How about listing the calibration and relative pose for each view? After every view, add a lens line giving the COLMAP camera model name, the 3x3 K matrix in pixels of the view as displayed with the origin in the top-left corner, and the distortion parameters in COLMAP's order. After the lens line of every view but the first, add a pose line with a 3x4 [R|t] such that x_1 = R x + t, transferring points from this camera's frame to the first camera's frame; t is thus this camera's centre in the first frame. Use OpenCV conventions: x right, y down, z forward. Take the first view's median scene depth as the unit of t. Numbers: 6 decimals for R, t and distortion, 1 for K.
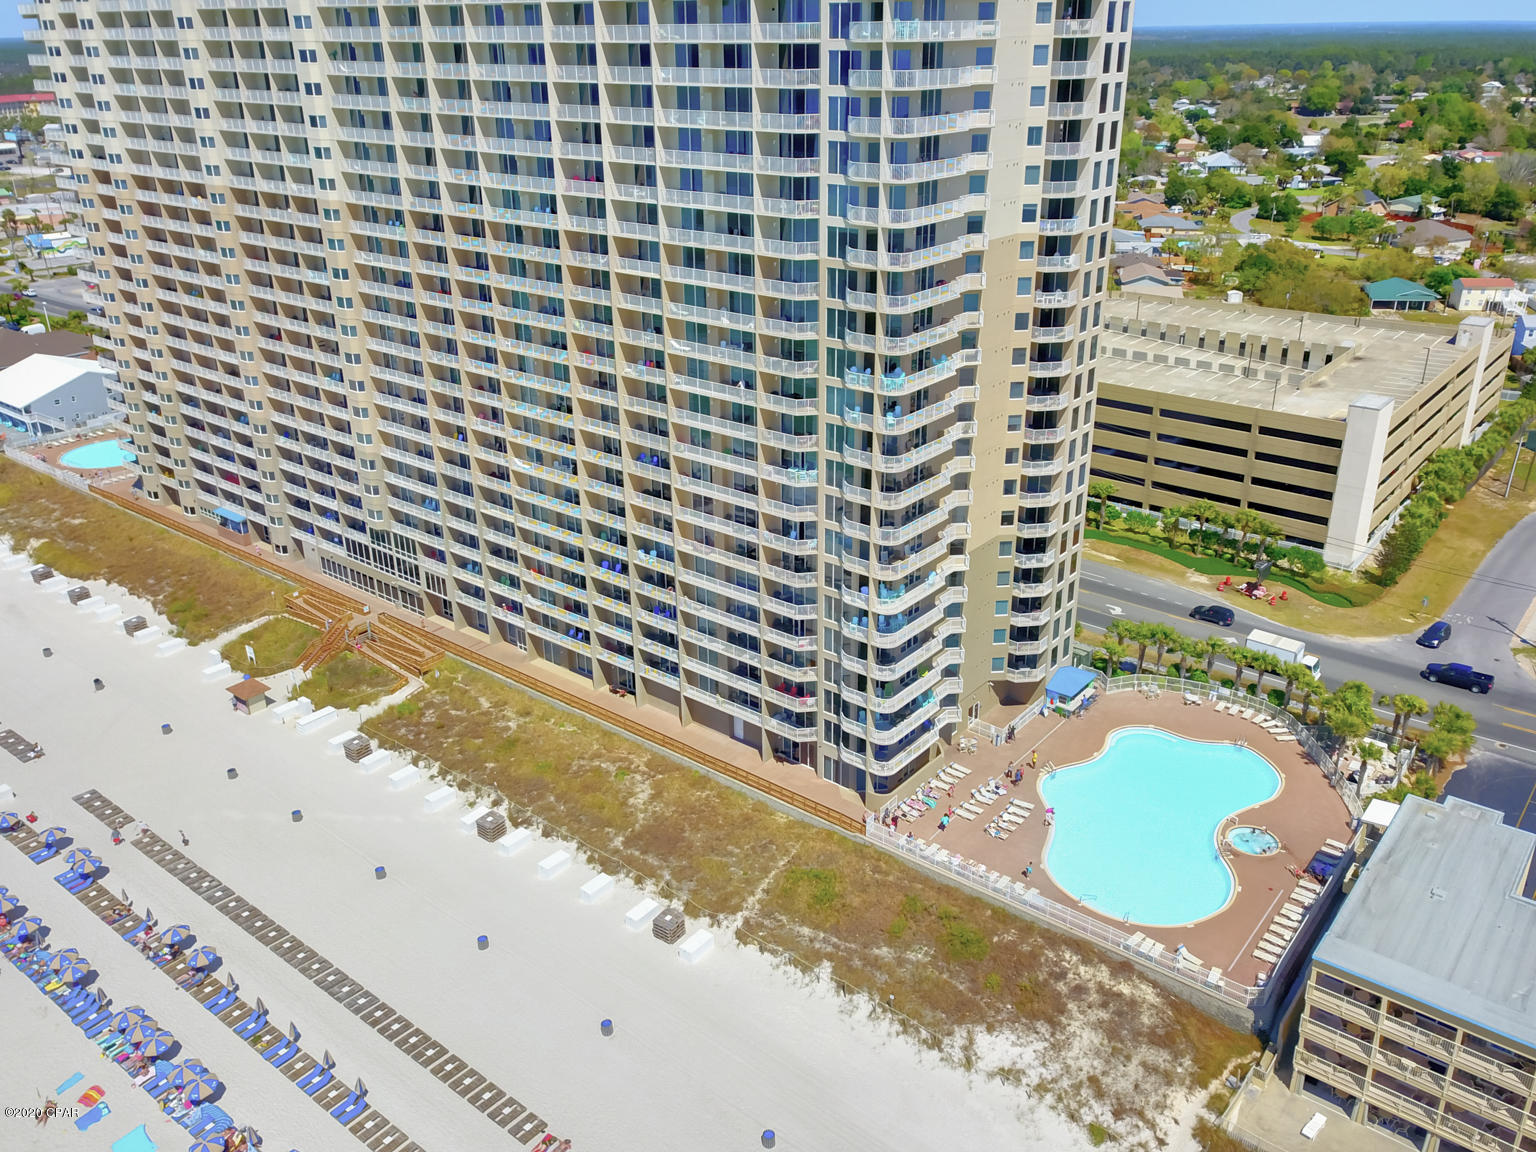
lens RADIAL K [[1222.5, 0, 770.9], [0, 1222.5, 571.0], [0, 0, 1]] dist [0.077888, -0.103641]
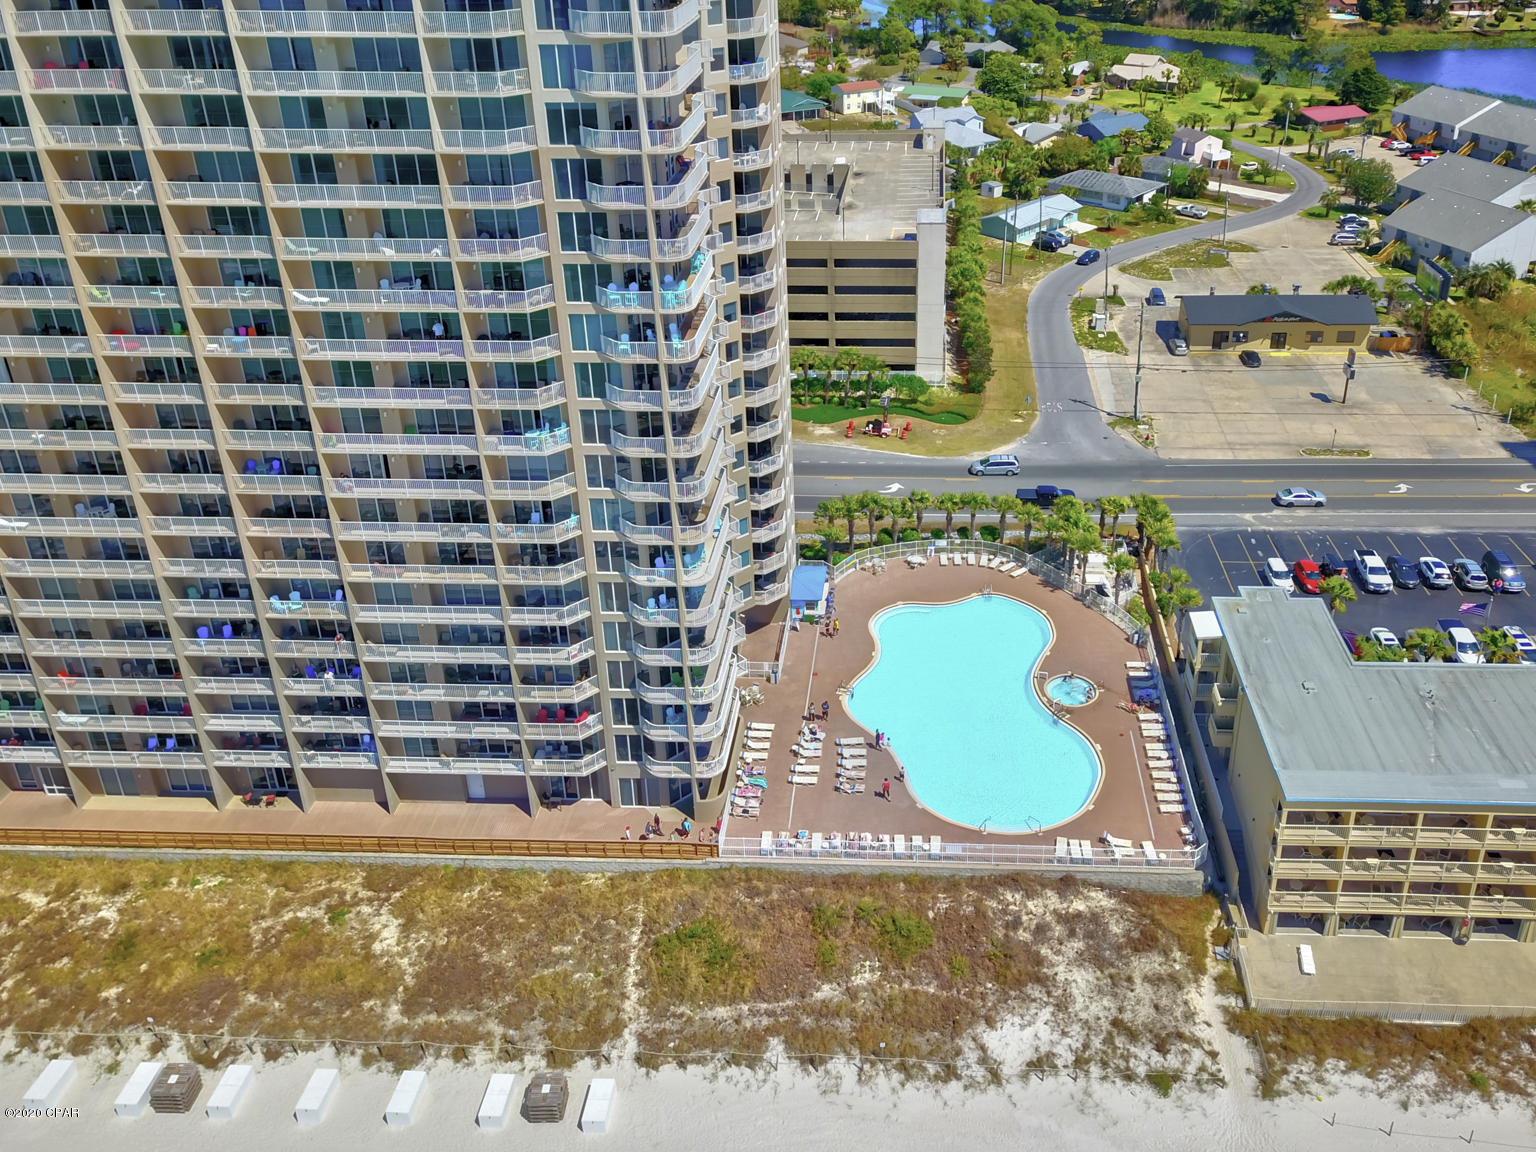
lens RADIAL K [[1271.7, 0, 771.2], [0, 1271.7, 444.0], [0, 0, 1]] dist [-0.005886, 0.041051]
pose [[0.814431, -0.253274, 0.522067, -0.242335], [0.242582, 0.965931, 0.090178, -0.102139], [-0.527120, 0.053200, 0.848124, 0.260316]]
